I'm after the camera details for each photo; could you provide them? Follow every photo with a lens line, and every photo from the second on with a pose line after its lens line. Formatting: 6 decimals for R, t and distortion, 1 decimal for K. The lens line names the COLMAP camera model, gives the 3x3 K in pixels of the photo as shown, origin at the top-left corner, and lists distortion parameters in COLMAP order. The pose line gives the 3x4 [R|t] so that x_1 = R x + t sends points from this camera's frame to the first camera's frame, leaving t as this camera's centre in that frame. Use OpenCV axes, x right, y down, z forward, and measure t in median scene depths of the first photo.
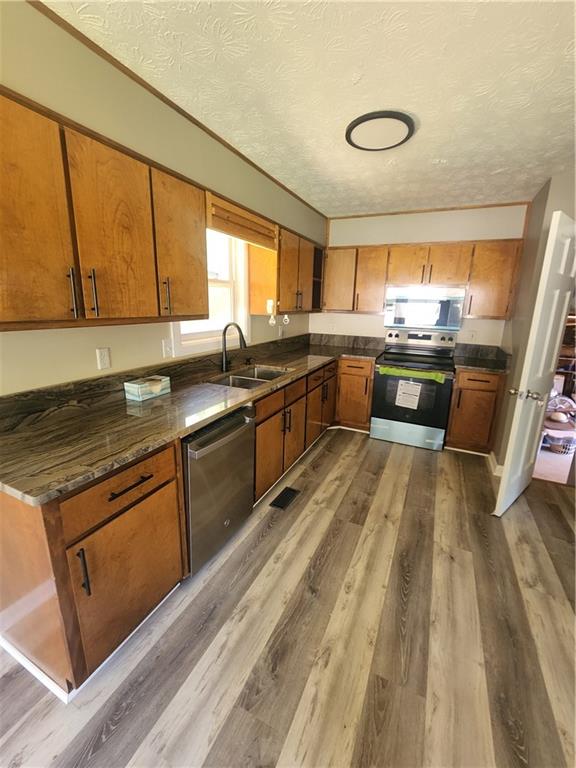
lens RADIAL K [[319.2, 0, 288.1], [0, 319.2, 378.5], [0, 0, 1]] dist [-0.006944, 0.000911]
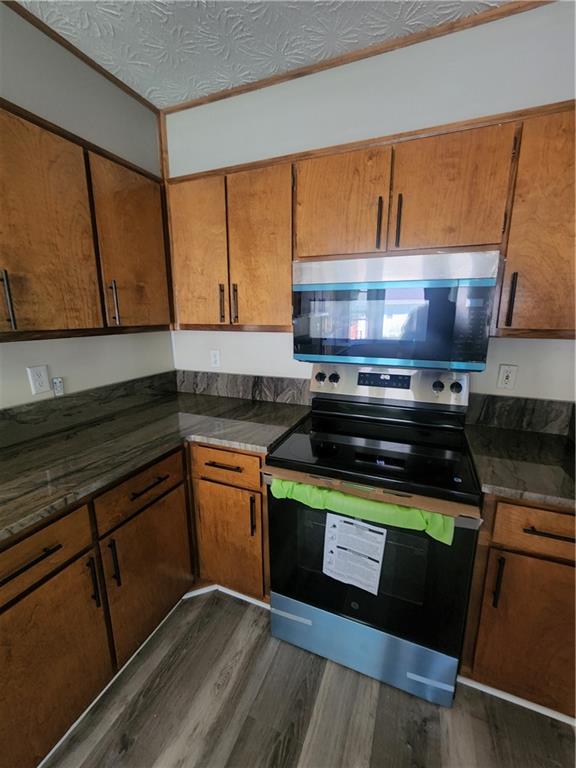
lens RADIAL K [[319.2, 0, 292.5], [0, 319.2, 381.1], [0, 0, 1]] dist [-0.006944, 0.000911]
pose [[0.998235, -0.035046, 0.047941, 0.301084], [0.036338, 0.998992, -0.026351, -0.137833], [-0.046969, 0.028046, 0.998503, 0.645572]]
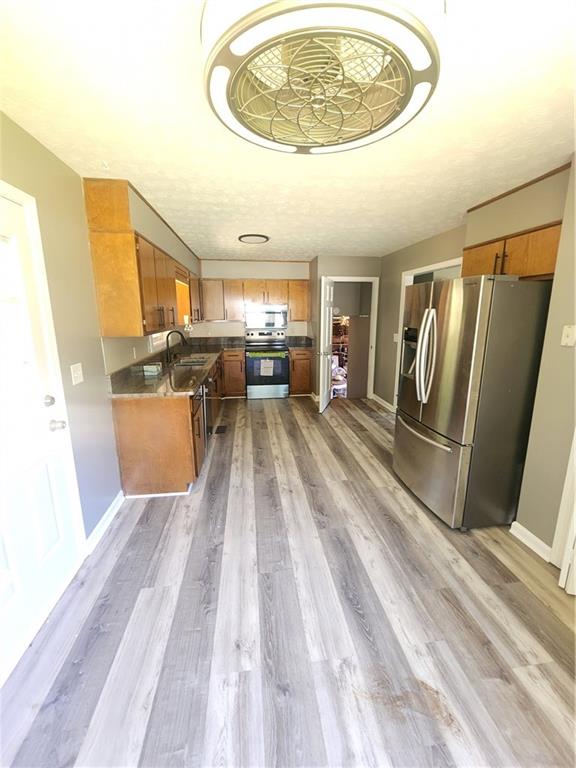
lens RADIAL K [[319.2, 0, 286.5], [0, 319.2, 380.0], [0, 0, 1]] dist [-0.006944, 0.000911]
pose [[0.844417, -0.138219, 0.517547, -0.426548], [0.147714, 0.988761, 0.023058, 0.092151], [-0.514918, 0.056979, 0.855344, -0.504306]]
